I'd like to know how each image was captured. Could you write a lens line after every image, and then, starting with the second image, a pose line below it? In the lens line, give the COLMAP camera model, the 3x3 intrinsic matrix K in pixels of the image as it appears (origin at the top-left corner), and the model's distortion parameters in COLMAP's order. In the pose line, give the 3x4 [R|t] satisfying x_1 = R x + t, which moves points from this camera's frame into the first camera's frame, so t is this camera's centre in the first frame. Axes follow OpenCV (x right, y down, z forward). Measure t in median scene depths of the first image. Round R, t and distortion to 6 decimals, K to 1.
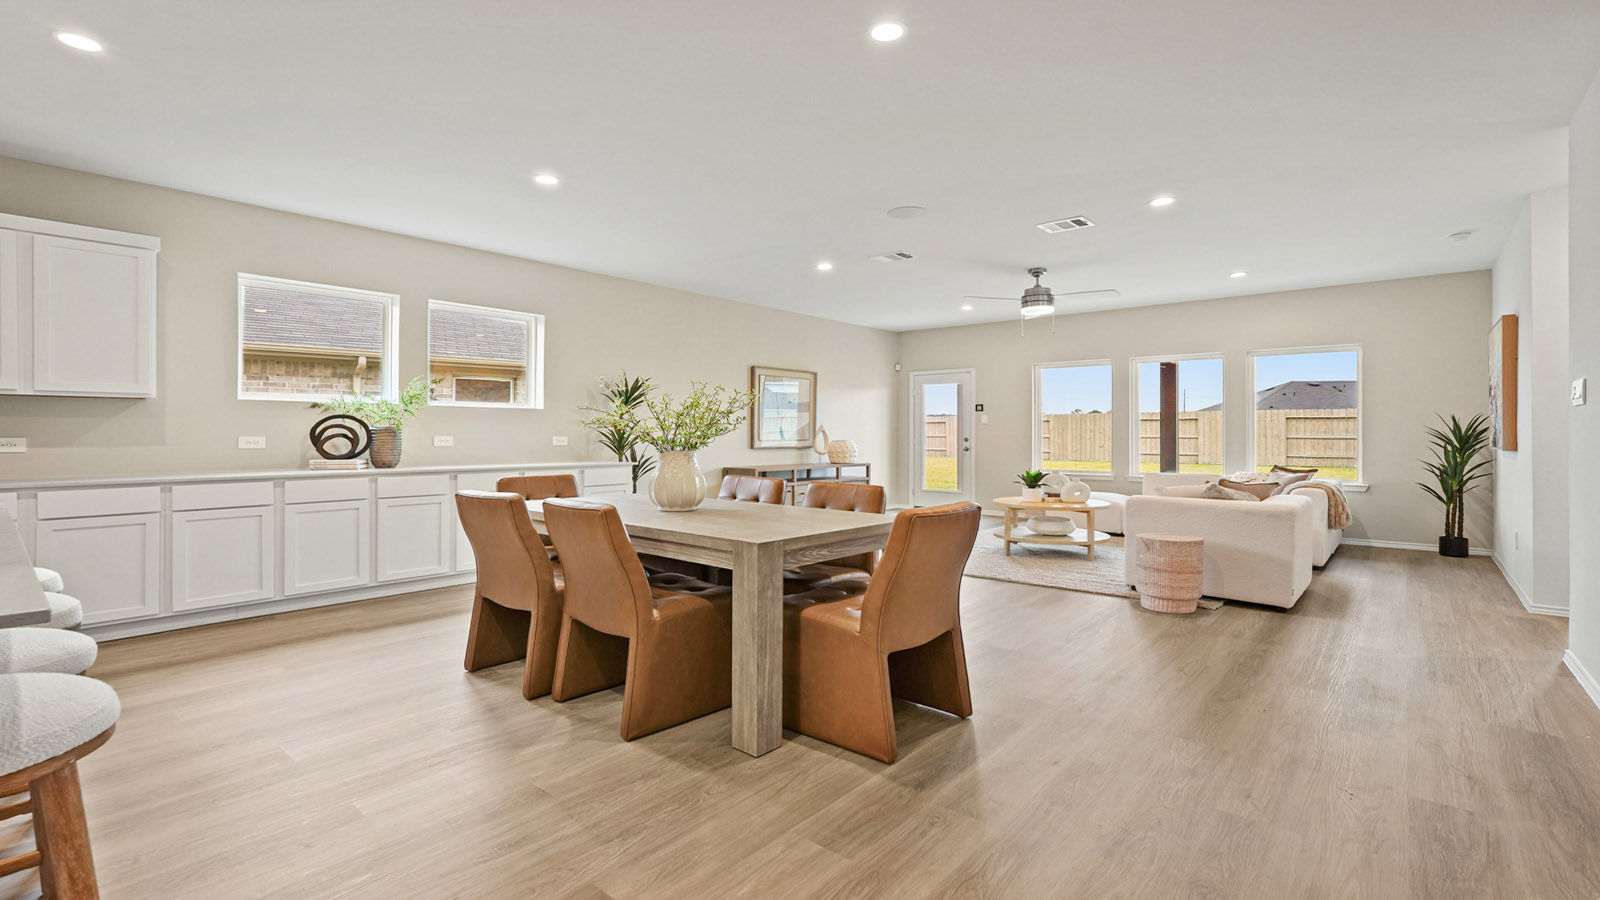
lens RADIAL K [[709.5, 0, 800.0], [0, 709.5, 450.0], [0, 0, 1]] dist [-0.001269, -0.000062]
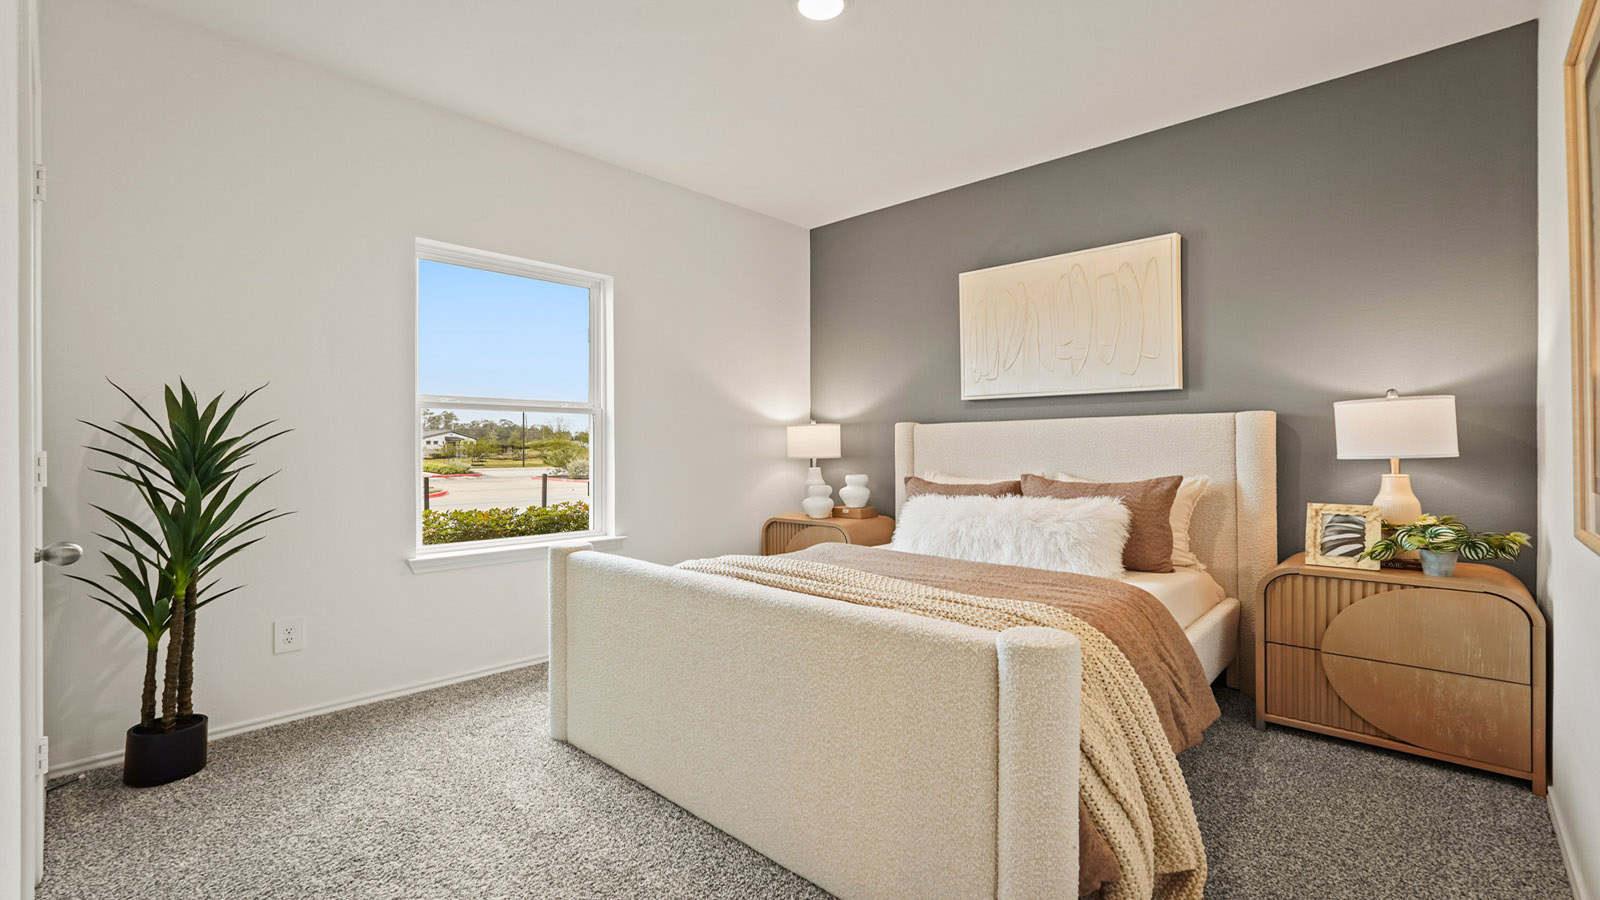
lens RADIAL K [[709.5, 0, 800.0], [0, 709.5, 450.0], [0, 0, 1]] dist [-0.001269, -0.000062]
pose [[0.041309, 0.001025, 0.999146, 0.391849], [0.027185, 0.999628, -0.002150, -0.006308], [-0.998777, 0.027250, 0.041266, 0.450199]]
